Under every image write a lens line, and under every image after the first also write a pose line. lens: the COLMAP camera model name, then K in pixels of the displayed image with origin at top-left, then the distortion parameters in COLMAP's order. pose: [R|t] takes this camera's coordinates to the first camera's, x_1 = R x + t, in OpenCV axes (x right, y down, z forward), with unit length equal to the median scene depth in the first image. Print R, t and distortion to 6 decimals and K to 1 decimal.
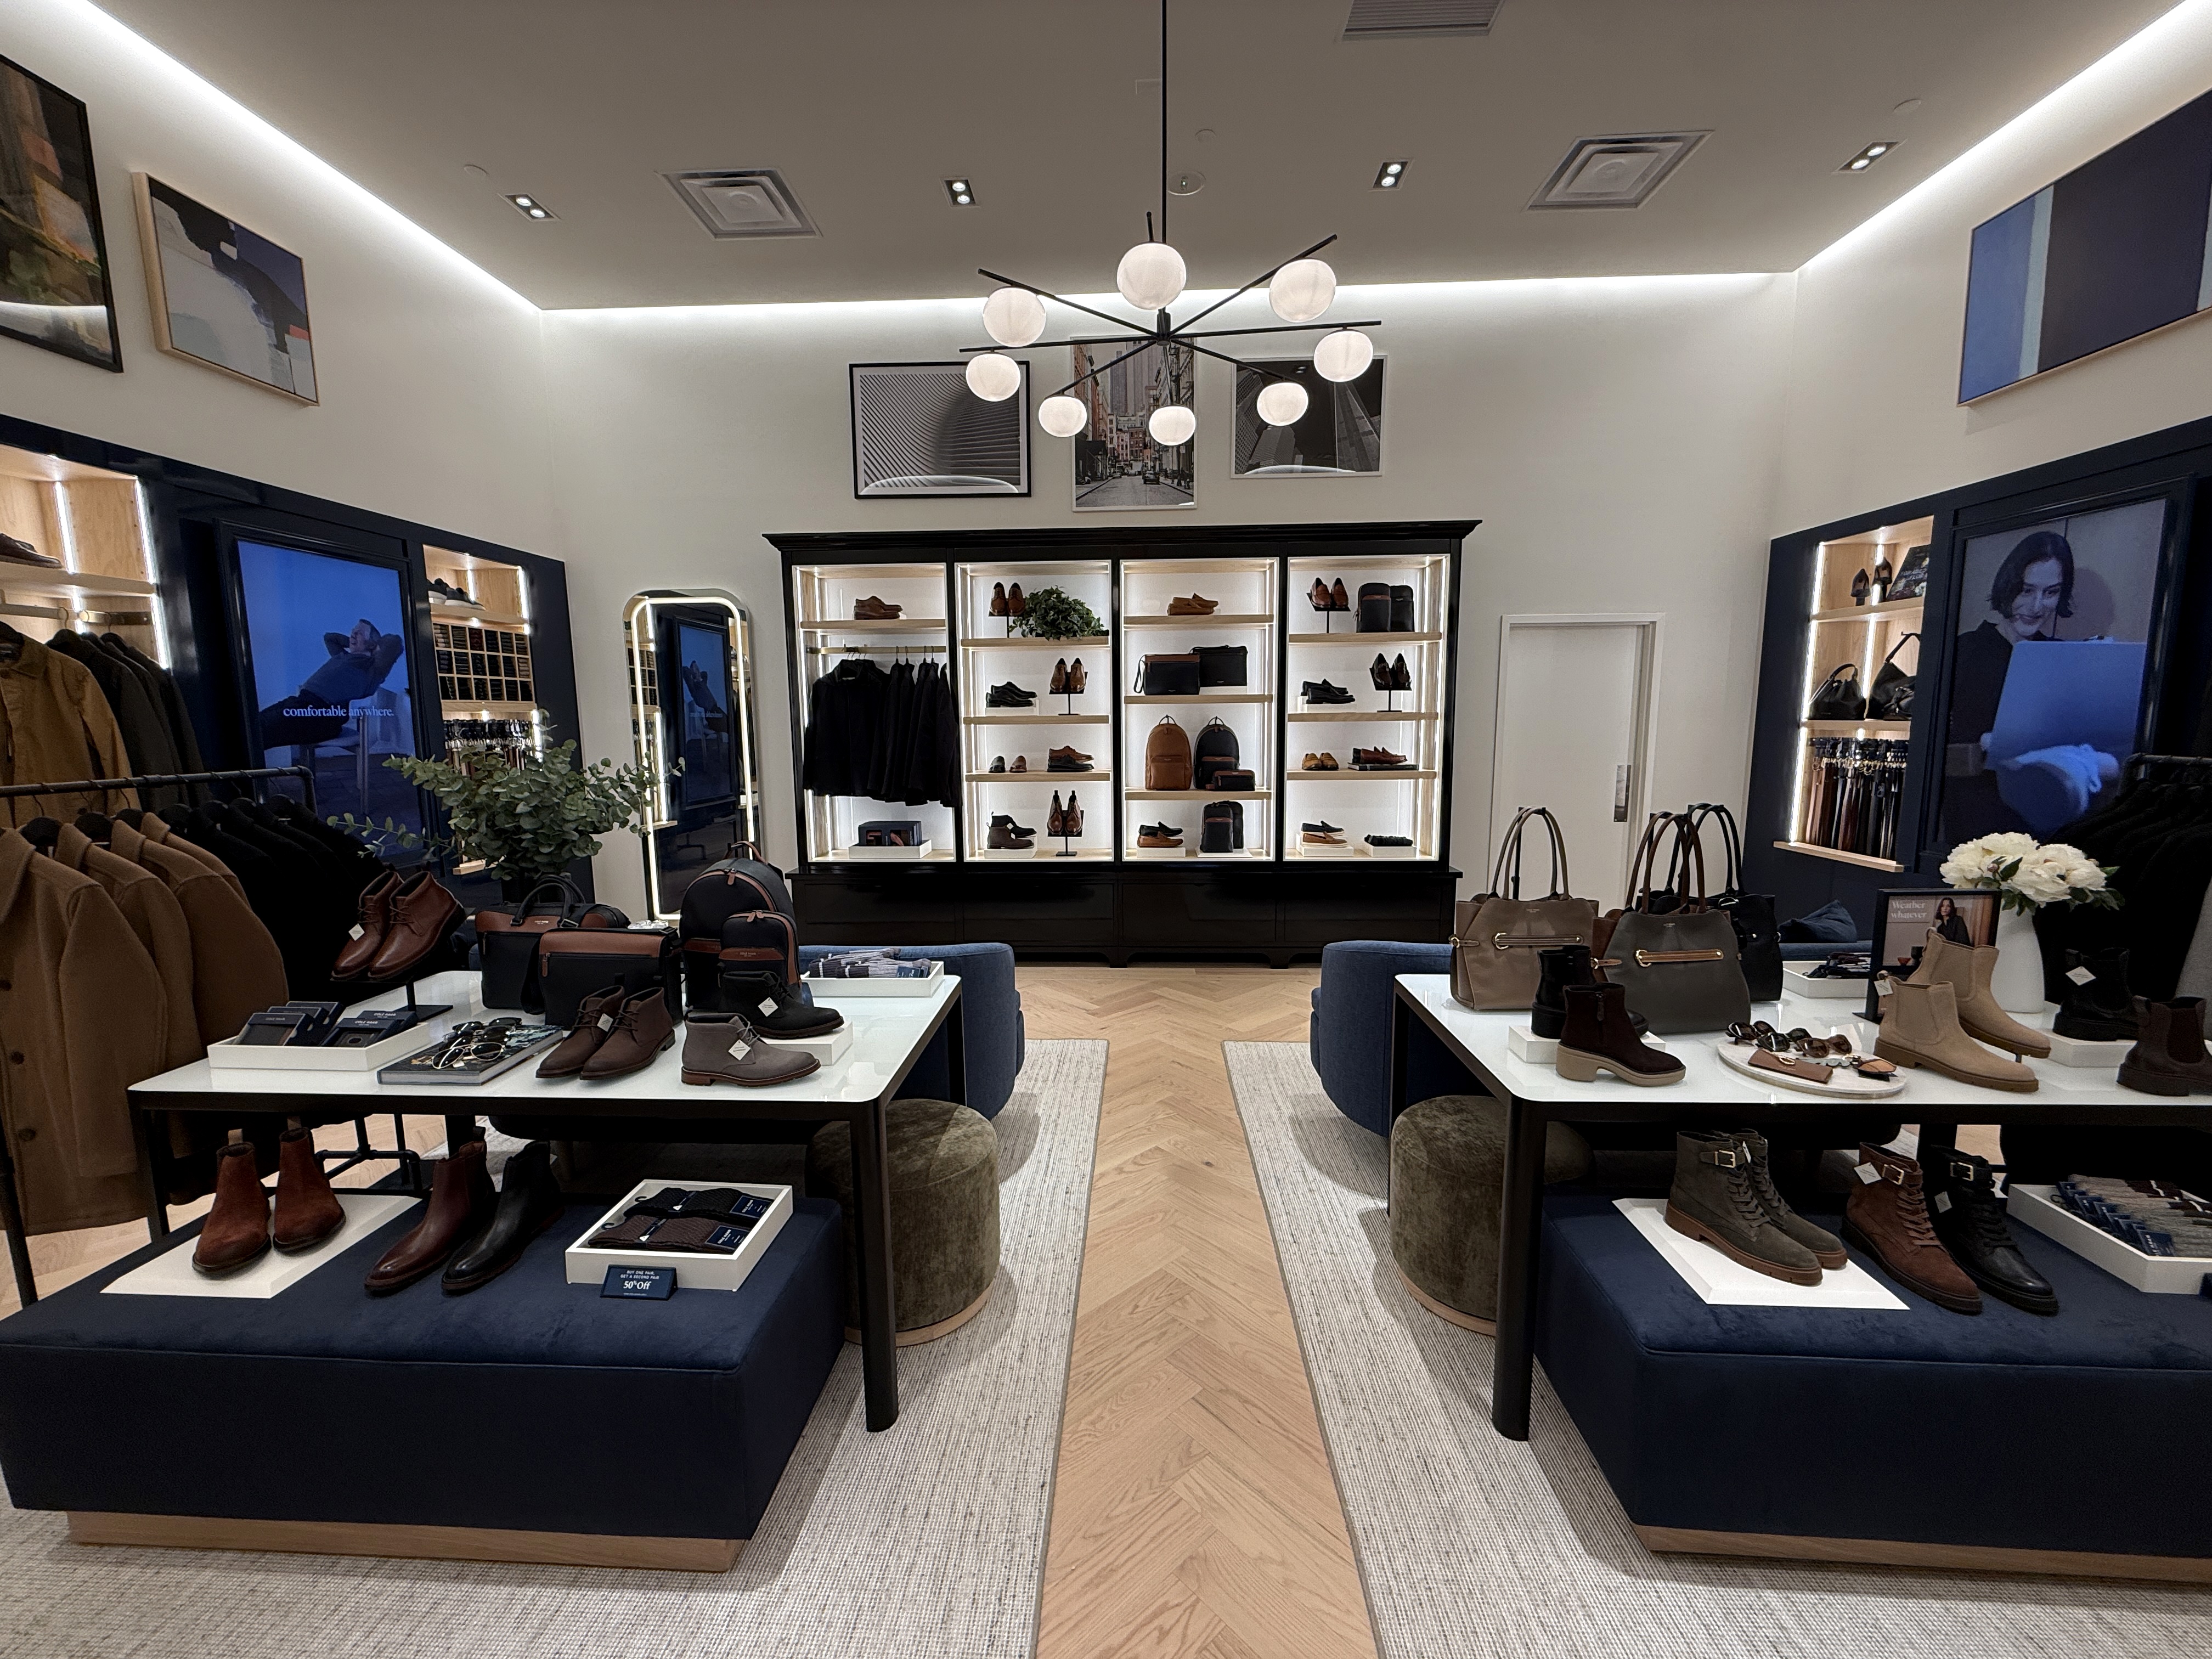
lens RADIAL K [[885.5, 0, 1101.4], [0, 885.5, 814.8], [0, 0, 1]] dist [0.007245, 0.000570]
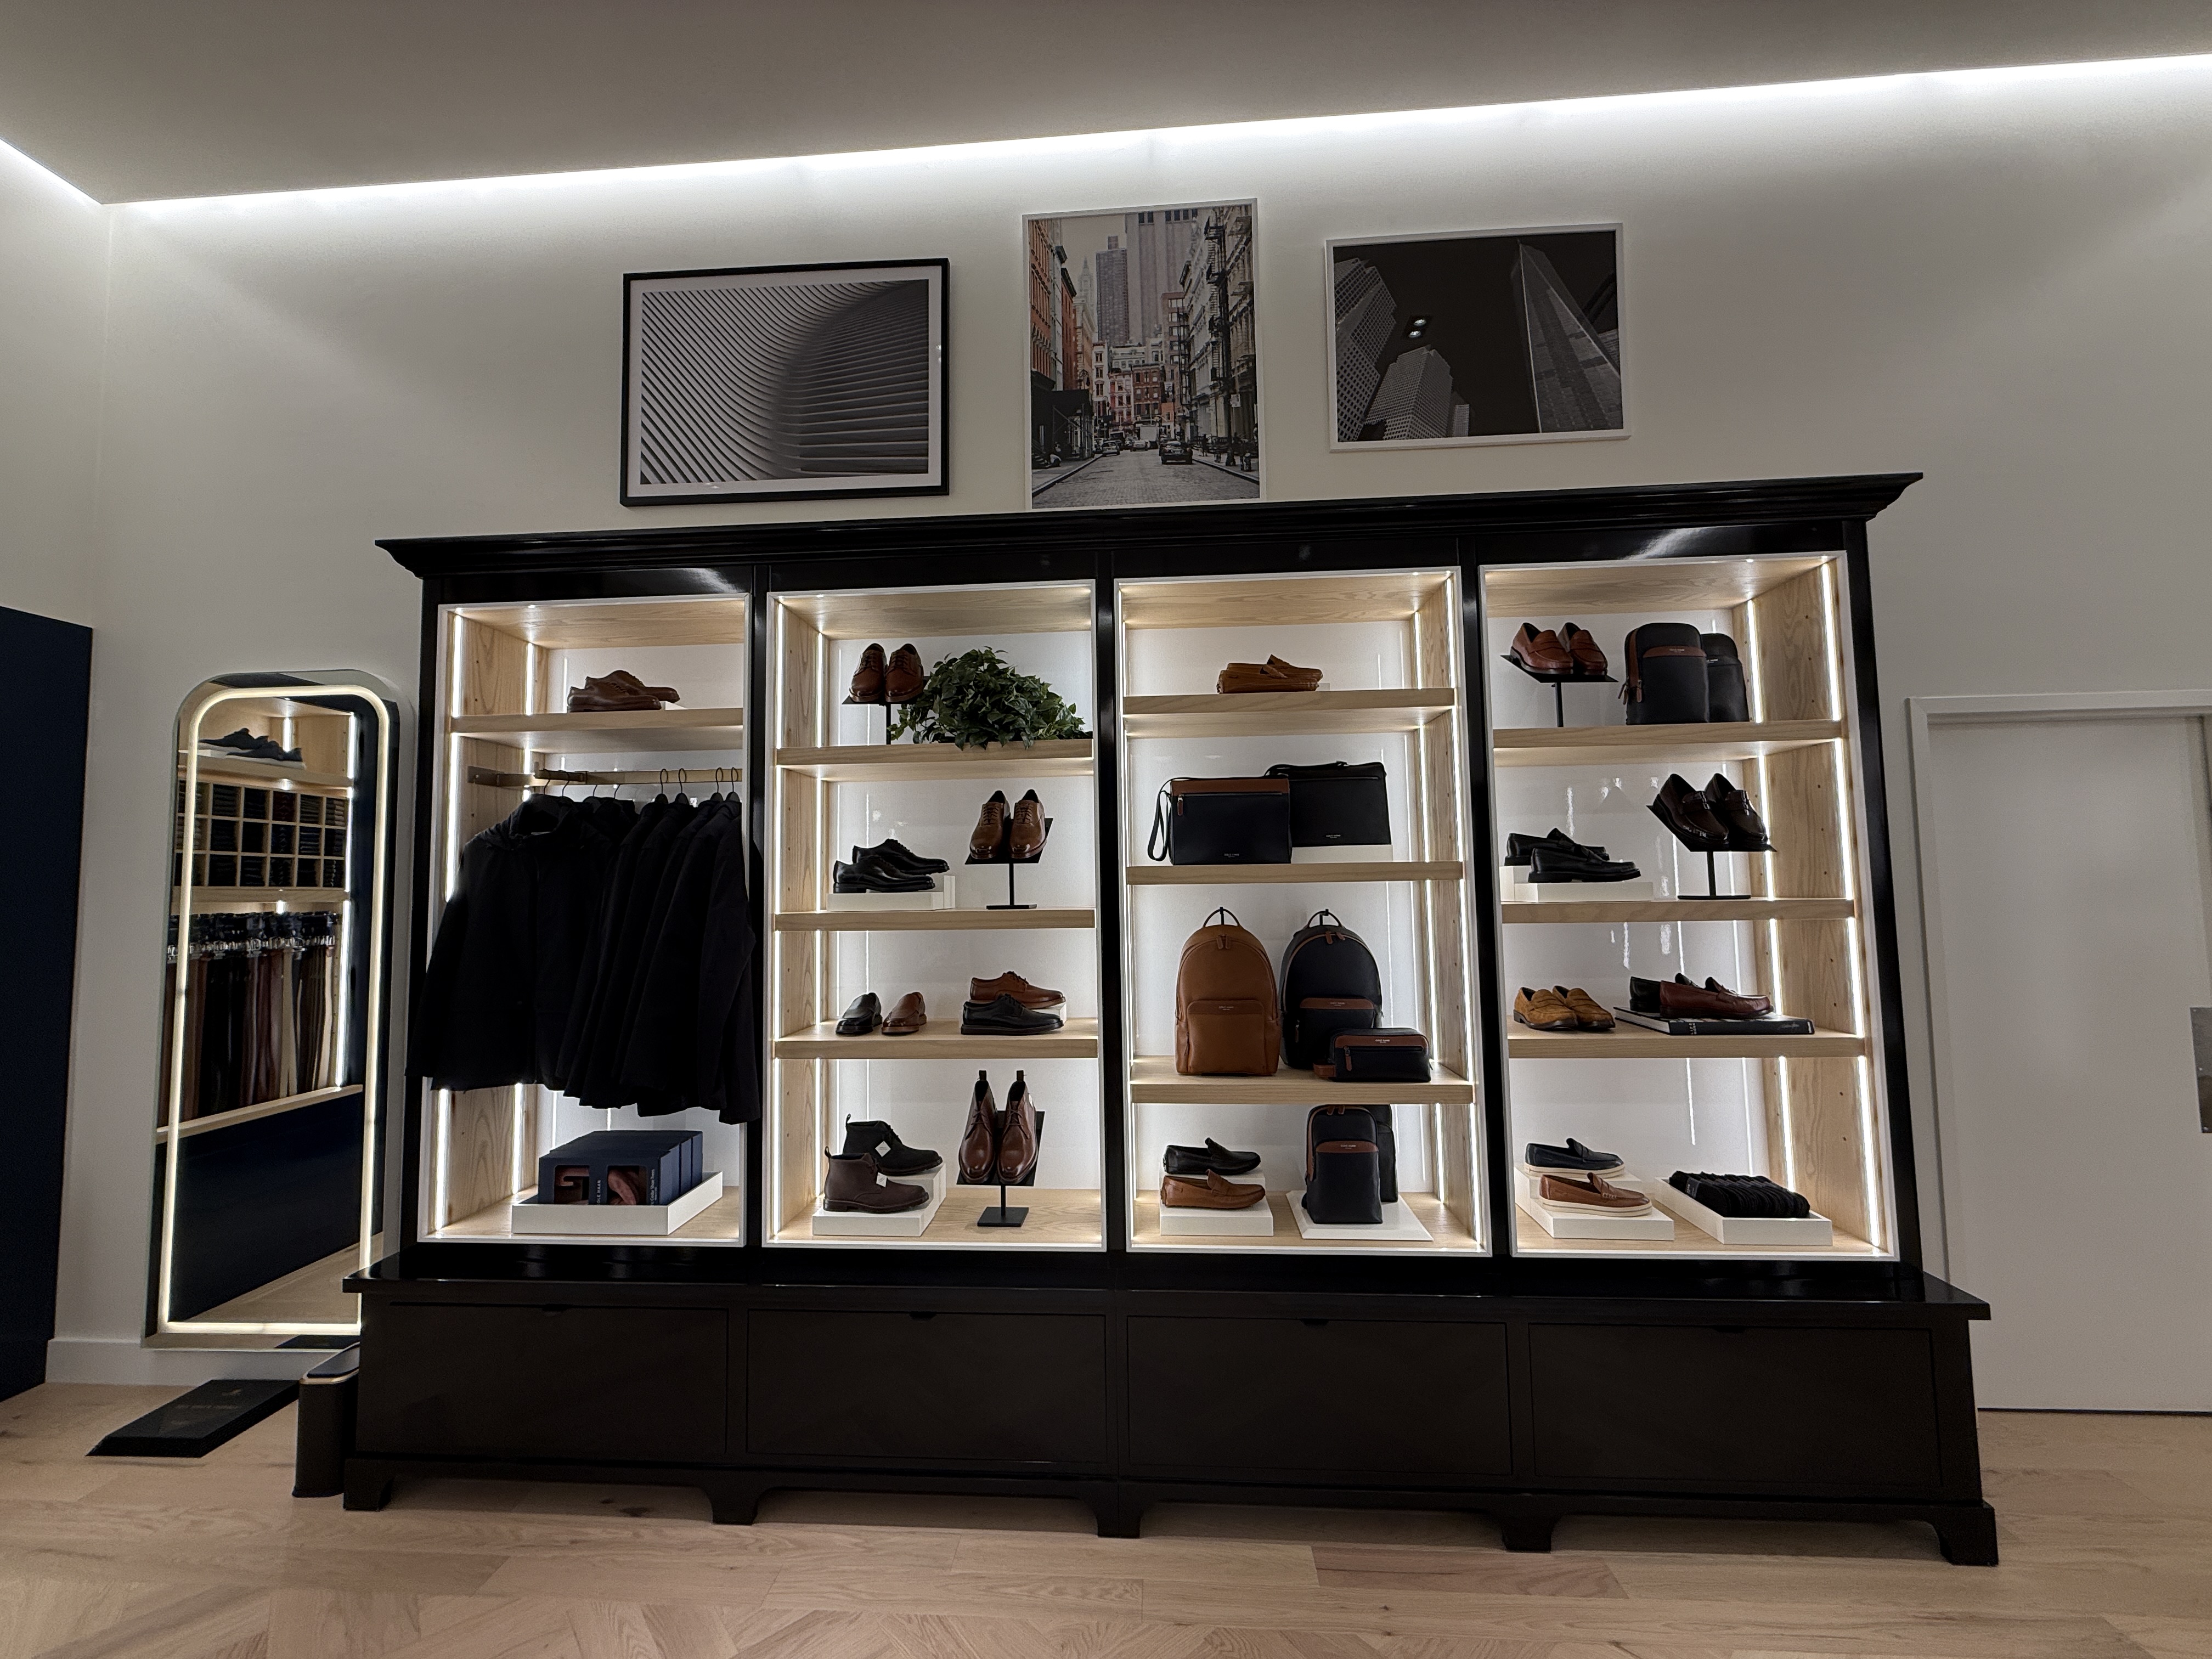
lens RADIAL K [[885.5, 0, 1108.9], [0, 885.5, 818.4], [0, 0, 1]] dist [0.007245, 0.000570]
pose [[0.999887, -0.007022, -0.013287, 0.022225], [0.004236, 0.979960, -0.199151, -0.066259], [0.014419, 0.199072, 0.979879, 0.538176]]
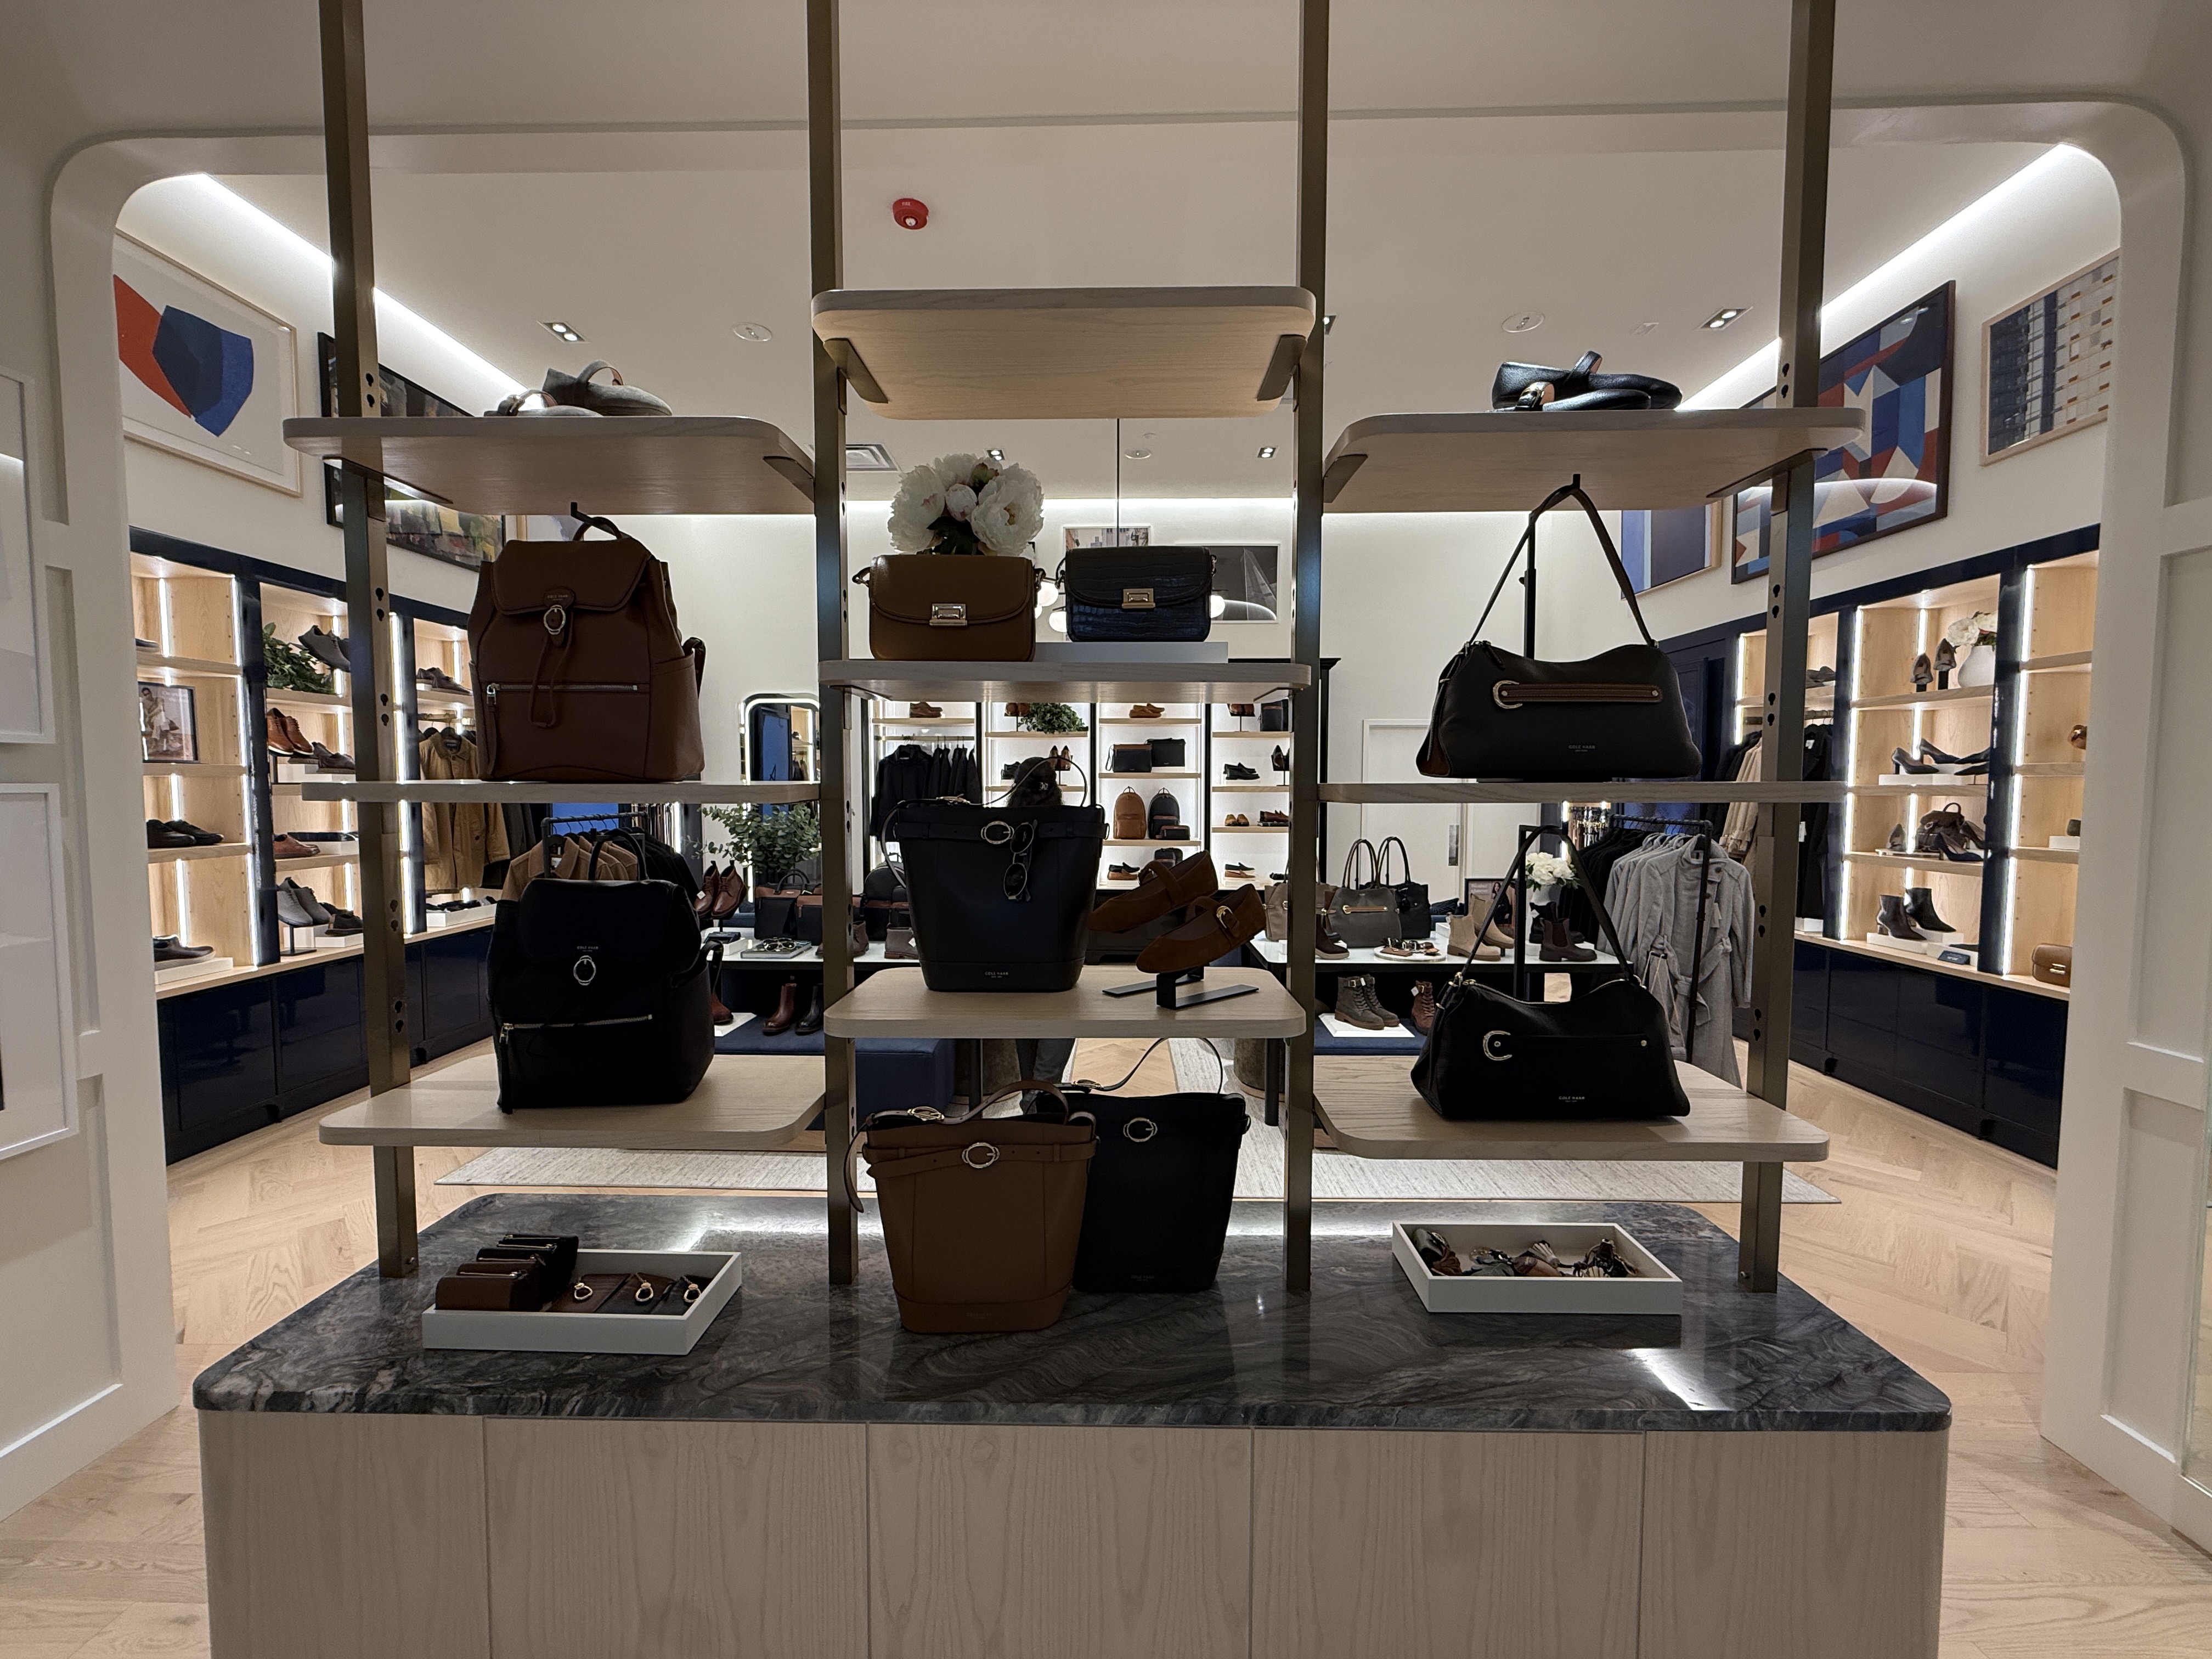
lens RADIAL K [[885.5, 0, 1091.0], [0, 885.5, 829.5], [0, 0, 1]] dist [0.007245, 0.000570]
pose [[0.999689, 0.009428, 0.023091, -0.018564], [-0.007768, 0.997448, -0.070971, 0.057532], [-0.023701, 0.070769, 0.997211, -0.409862]]
